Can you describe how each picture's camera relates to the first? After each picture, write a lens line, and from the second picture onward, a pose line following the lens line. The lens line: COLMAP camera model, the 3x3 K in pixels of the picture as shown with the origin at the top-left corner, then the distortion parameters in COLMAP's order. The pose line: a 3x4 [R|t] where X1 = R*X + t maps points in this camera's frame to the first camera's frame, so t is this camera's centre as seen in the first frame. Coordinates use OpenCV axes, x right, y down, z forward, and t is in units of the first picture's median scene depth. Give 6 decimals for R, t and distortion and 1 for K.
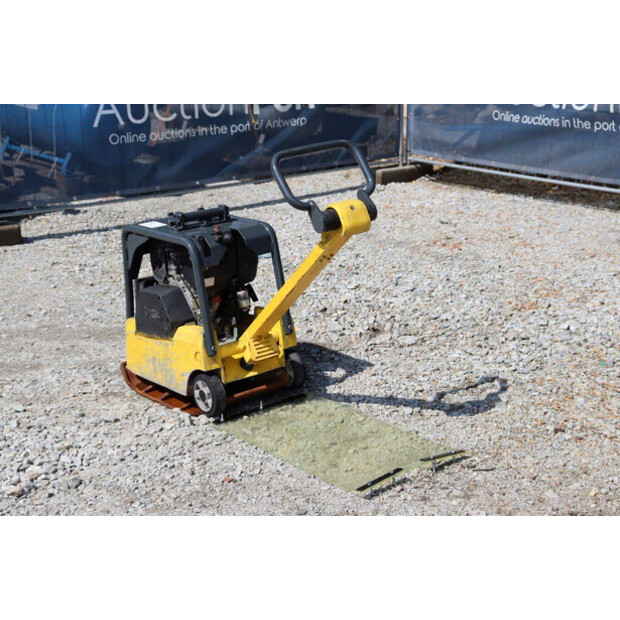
lens RADIAL K [[1110.3, 0, 310.0], [0, 1110.3, 310.0], [0, 0, 1]] dist [0.163828, 0.219808]
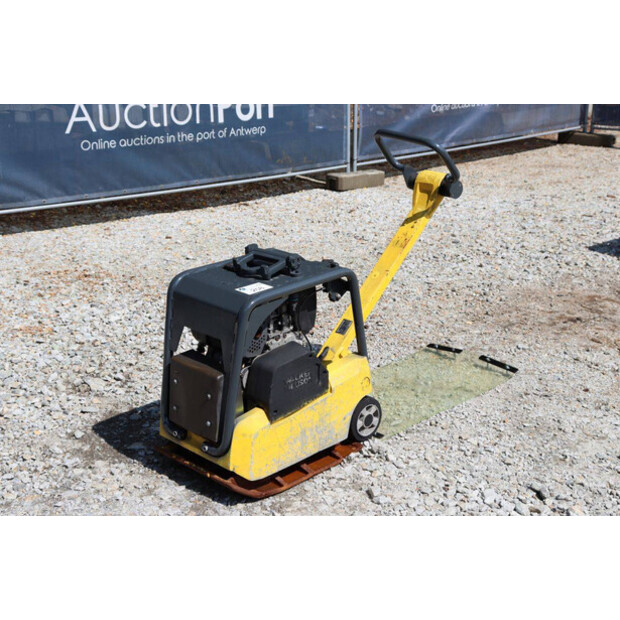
lens RADIAL K [[1014.5, 0, 310.0], [0, 1014.5, 310.0], [0, 0, 1]] dist [0.115890, -0.012115]
pose [[-0.096387, -0.278823, 0.955493, -0.860248], [0.294129, 0.909113, 0.294960, -0.269481], [-0.950893, 0.309468, -0.005617, 0.975170]]
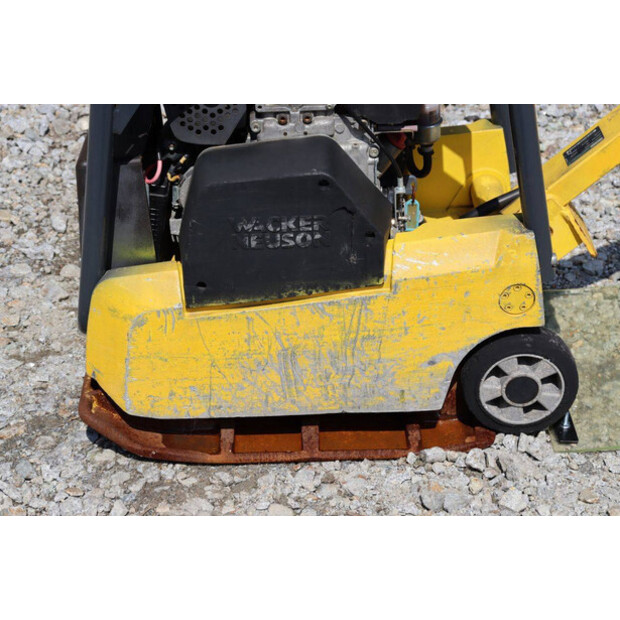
lens RADIAL K [[1389.4, 0, 310.0], [0, 1389.4, 310.0], [0, 0, 1]] dist [0.348420, 0.714258]
pose [[0.615839, -0.362612, 0.699468, -0.443608], [0.212689, 0.931347, 0.295560, -0.099818], [-0.758621, -0.033248, 0.650683, 0.709395]]
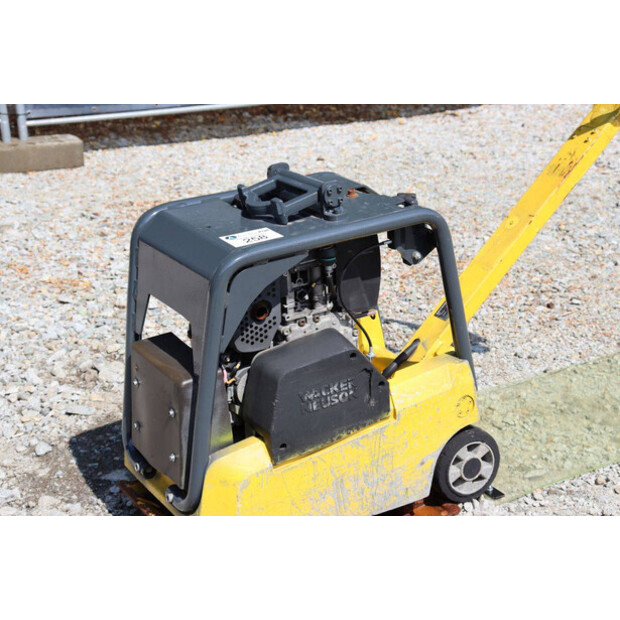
lens RADIAL K [[1294.1, 0, 310.0], [0, 1294.1, 310.0], [0, 0, 1]] dist [0.291373, 0.546900]
pose [[0.153279, -0.312967, 0.937314, -0.673924], [0.316197, 0.914187, 0.253537, -0.182084], [-0.936229, 0.257514, 0.239084, 0.855094]]
